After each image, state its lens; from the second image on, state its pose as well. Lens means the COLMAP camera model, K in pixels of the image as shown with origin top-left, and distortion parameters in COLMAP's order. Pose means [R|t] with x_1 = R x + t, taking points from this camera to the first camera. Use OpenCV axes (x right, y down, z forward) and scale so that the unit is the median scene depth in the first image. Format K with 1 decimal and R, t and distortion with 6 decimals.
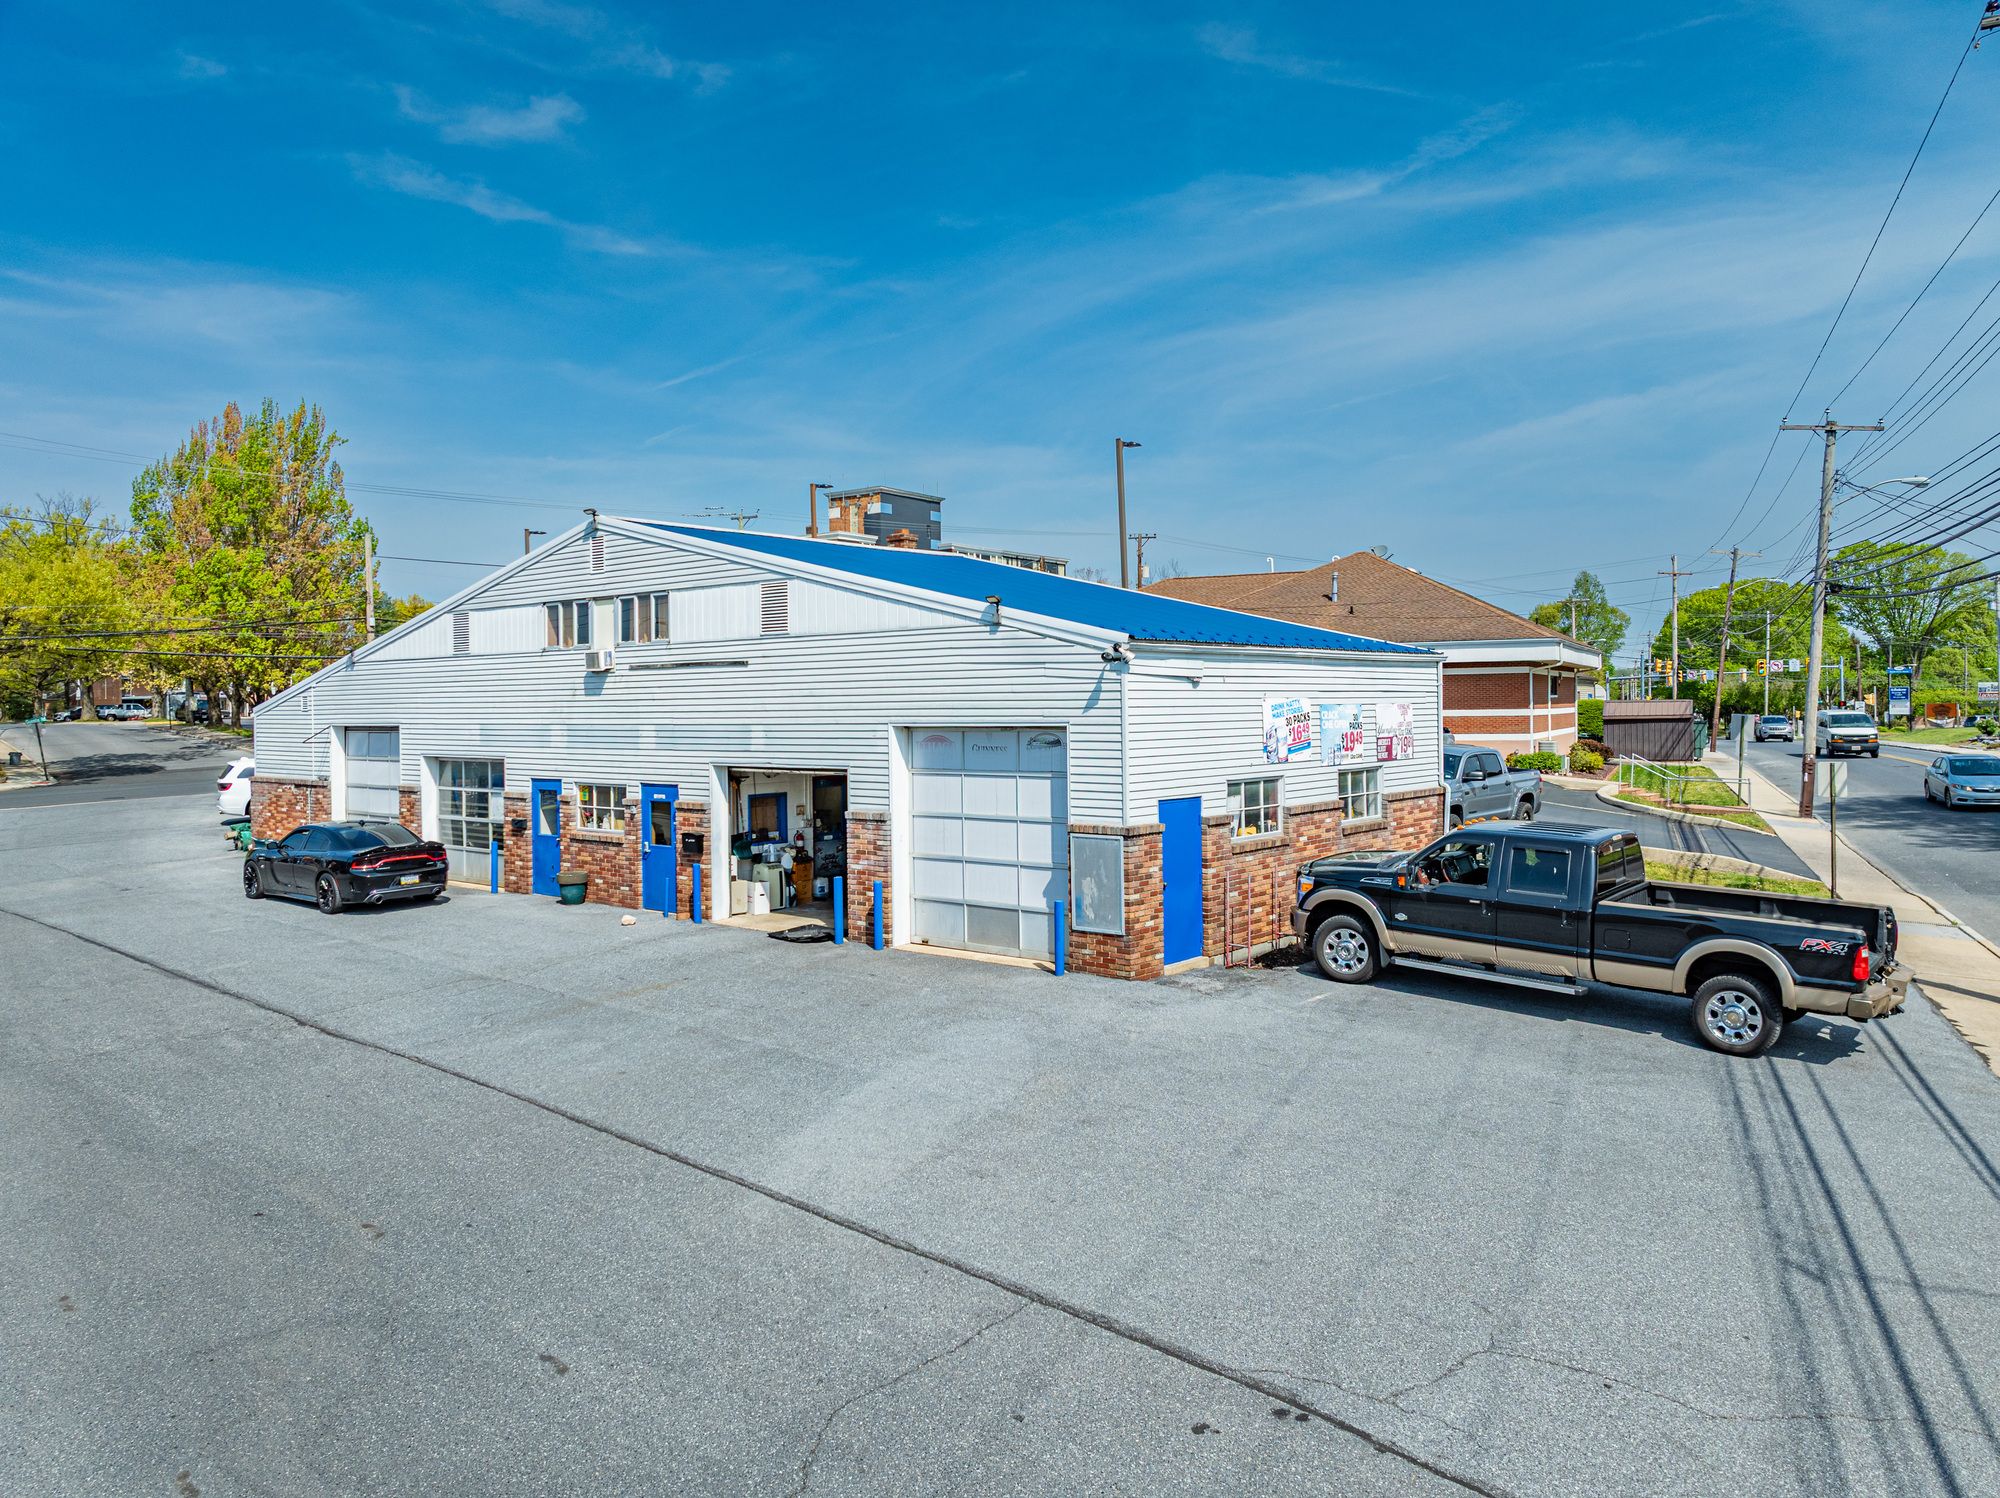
lens RADIAL K [[1424.7, 0, 1000.0], [0, 1424.7, 749.0], [0, 0, 1]] dist [-0.000442, -0.000028]
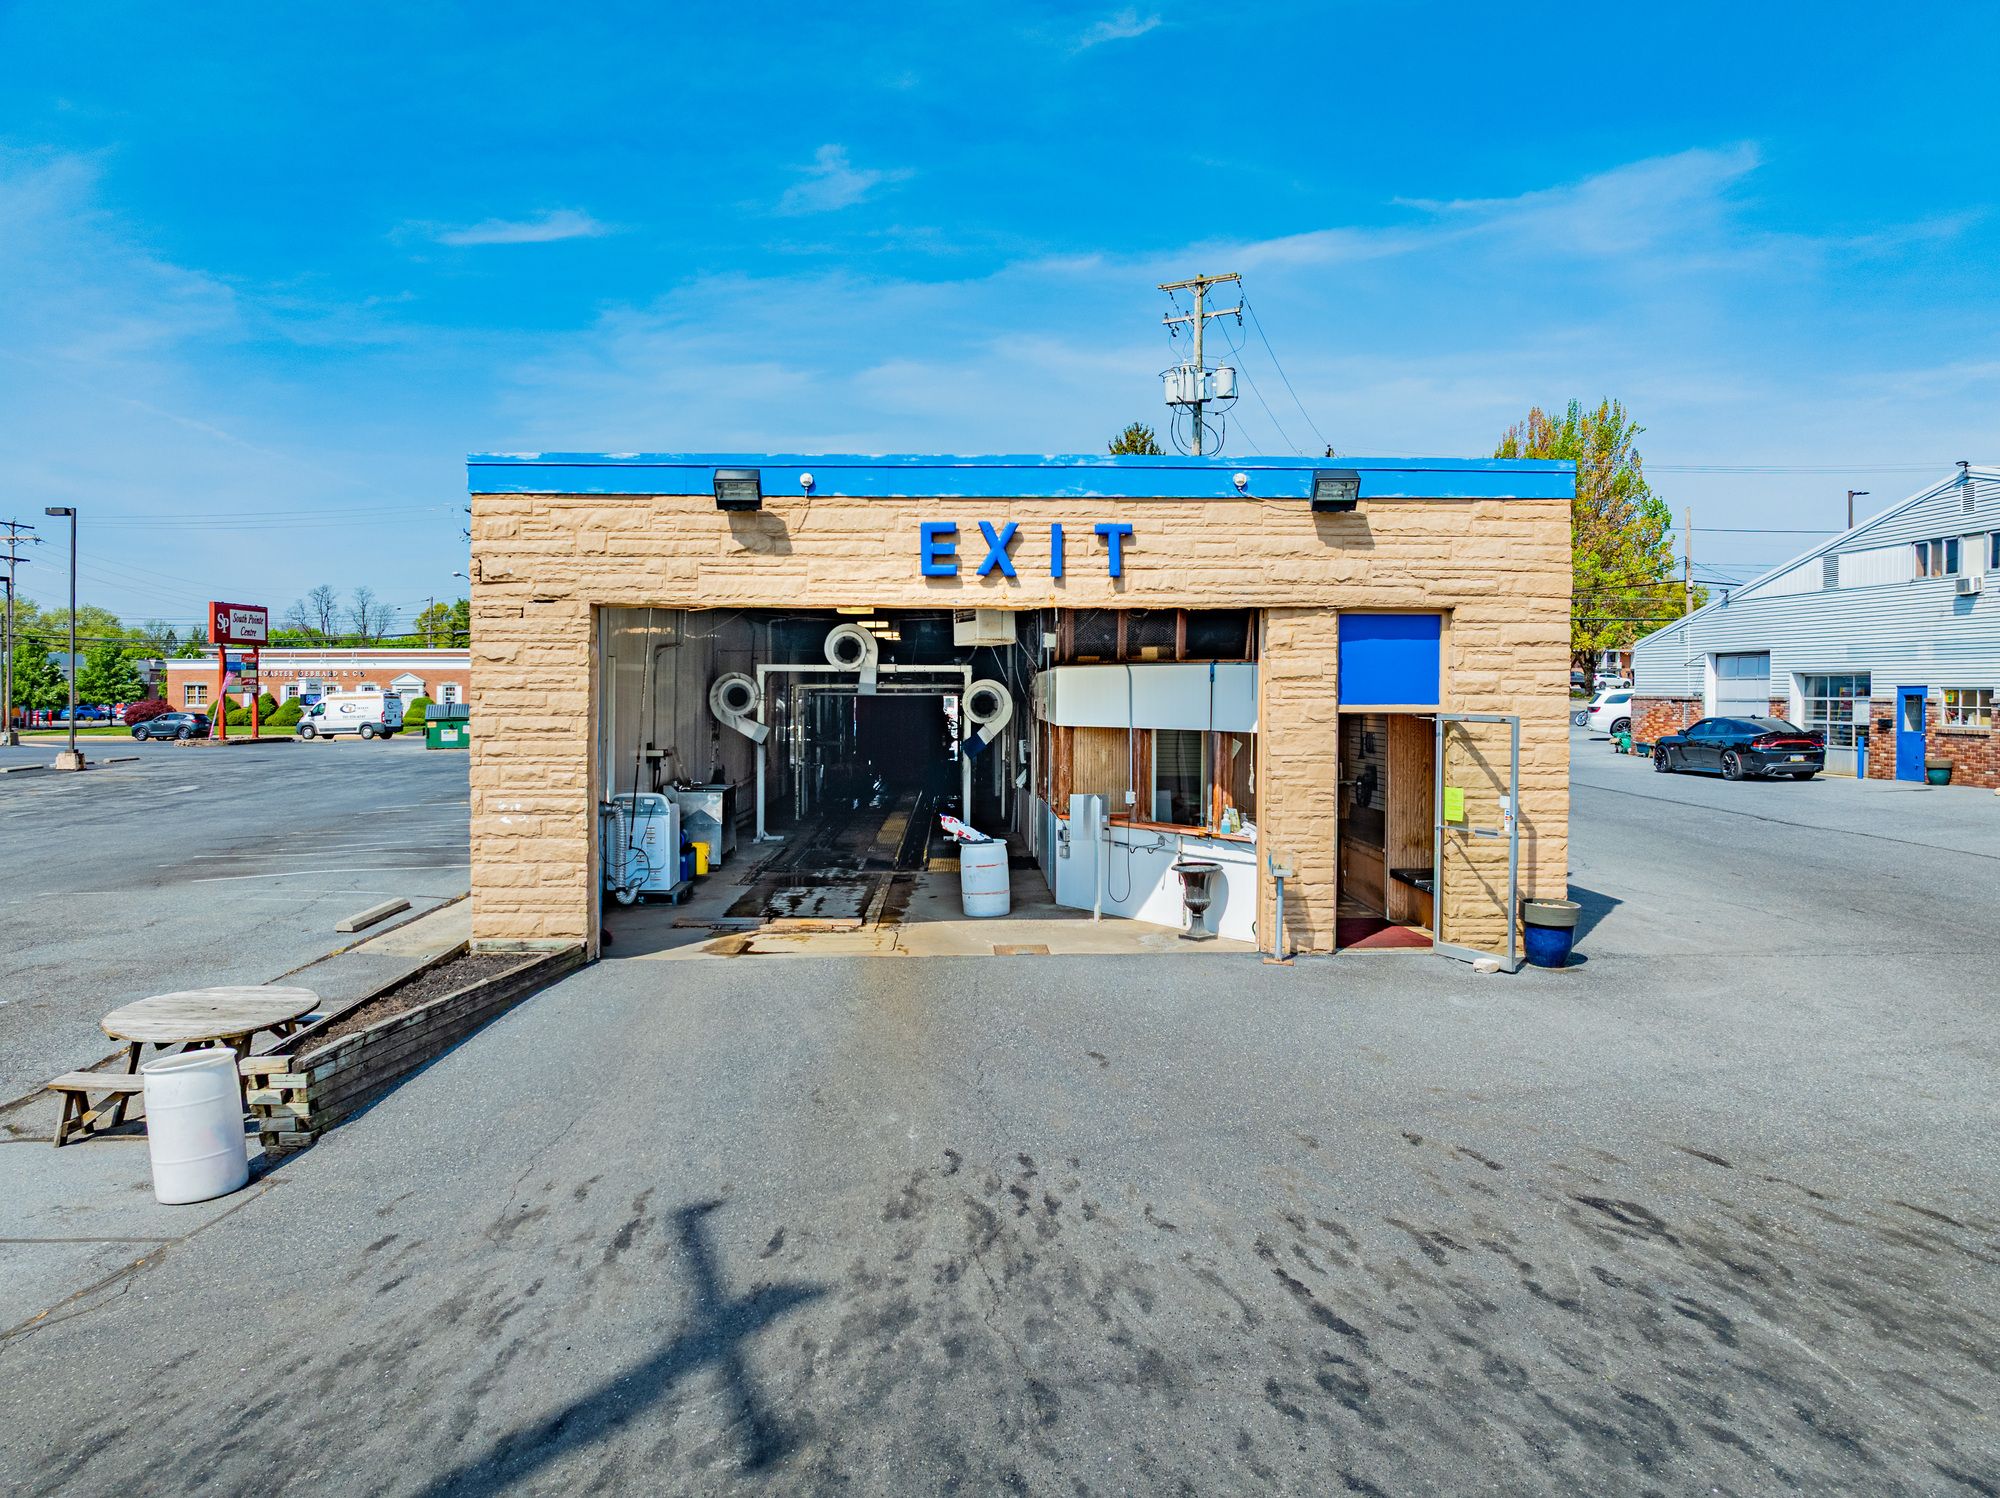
lens RADIAL K [[1425.8, 0, 1002.2], [0, 1425.8, 700.3], [0, 0, 1]] dist [-0.041540, 0.003836]
pose [[0.683969, 0.022204, -0.729173, 0.023480], [-0.037954, 0.999266, -0.005173, 0.069122], [0.728523, 0.031213, 0.684310, -0.386579]]
